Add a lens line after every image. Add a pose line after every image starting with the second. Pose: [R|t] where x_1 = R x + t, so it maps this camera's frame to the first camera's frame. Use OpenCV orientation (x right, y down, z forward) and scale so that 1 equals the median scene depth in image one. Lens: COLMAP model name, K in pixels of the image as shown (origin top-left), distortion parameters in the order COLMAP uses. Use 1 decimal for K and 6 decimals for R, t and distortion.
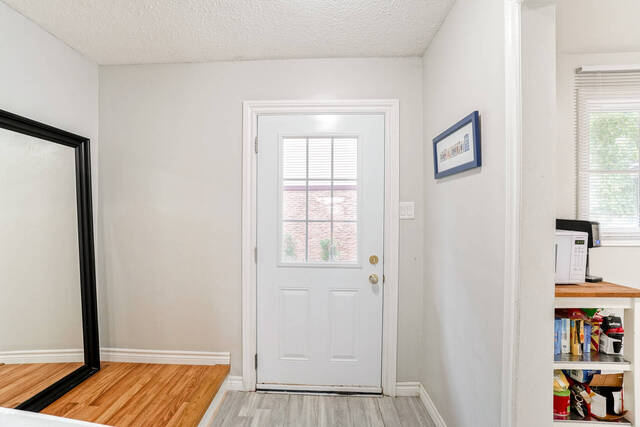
lens RADIAL K [[284.2, 0, 300.7], [0, 284.2, 213.2], [0, 0, 1]] dist [-0.029482, 0.007488]
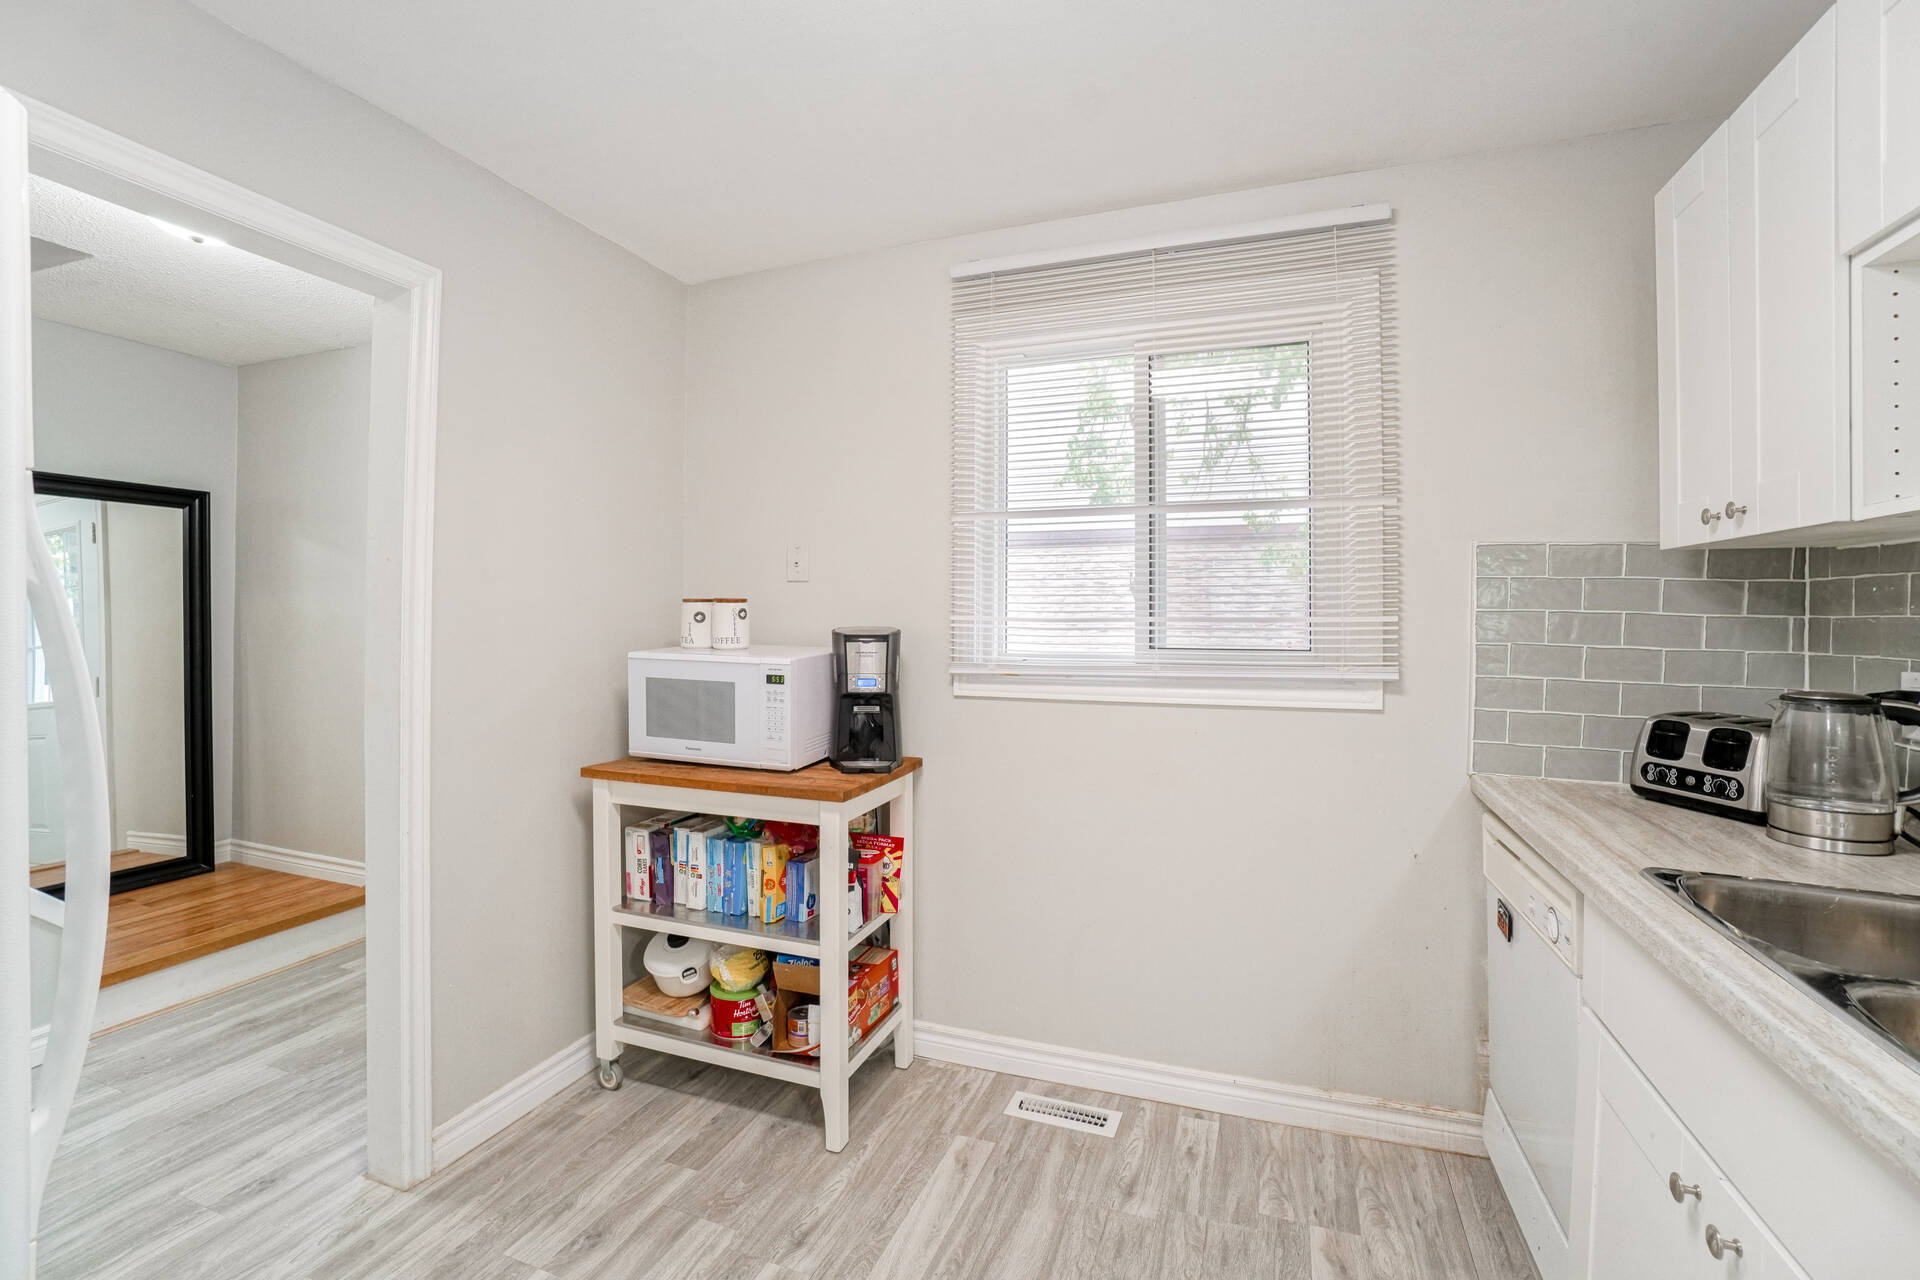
lens RADIAL K [[852.5, 0, 943.8], [0, 852.5, 639.1], [0, 0, 1]] dist [-0.029482, 0.007488]
pose [[0.943568, 0.009042, -0.331055, 1.731387], [0.001492, 0.999501, 0.031550, -0.006021], [0.331175, -0.030264, 0.943084, -0.233890]]
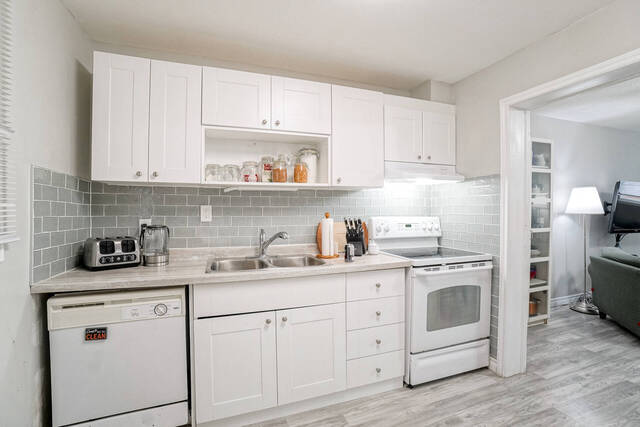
lens RADIAL K [[284.2, 0, 320.1], [0, 284.2, 211.0], [0, 0, 1]] dist [-0.029482, 0.007488]
pose [[-0.366396, -0.014867, 0.930340, 1.001581], [-0.016745, 0.999816, 0.009383, -0.000304], [-0.930308, -0.012141, -0.366578, 0.726909]]
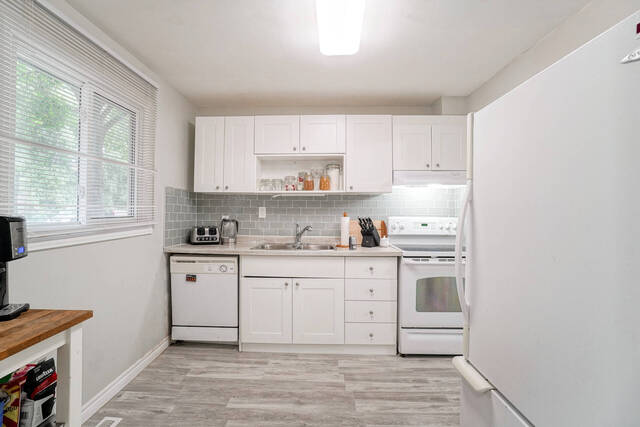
lens RADIAL K [[284.2, 0, 319.7], [0, 284.2, 209.1], [0, 0, 1]] dist [-0.029482, 0.007488]
pose [[-0.014162, -0.002016, 0.999898, 0.466048], [-0.020931, 0.999779, 0.001719, -0.001503], [-0.999681, -0.020904, -0.014201, 0.362479]]
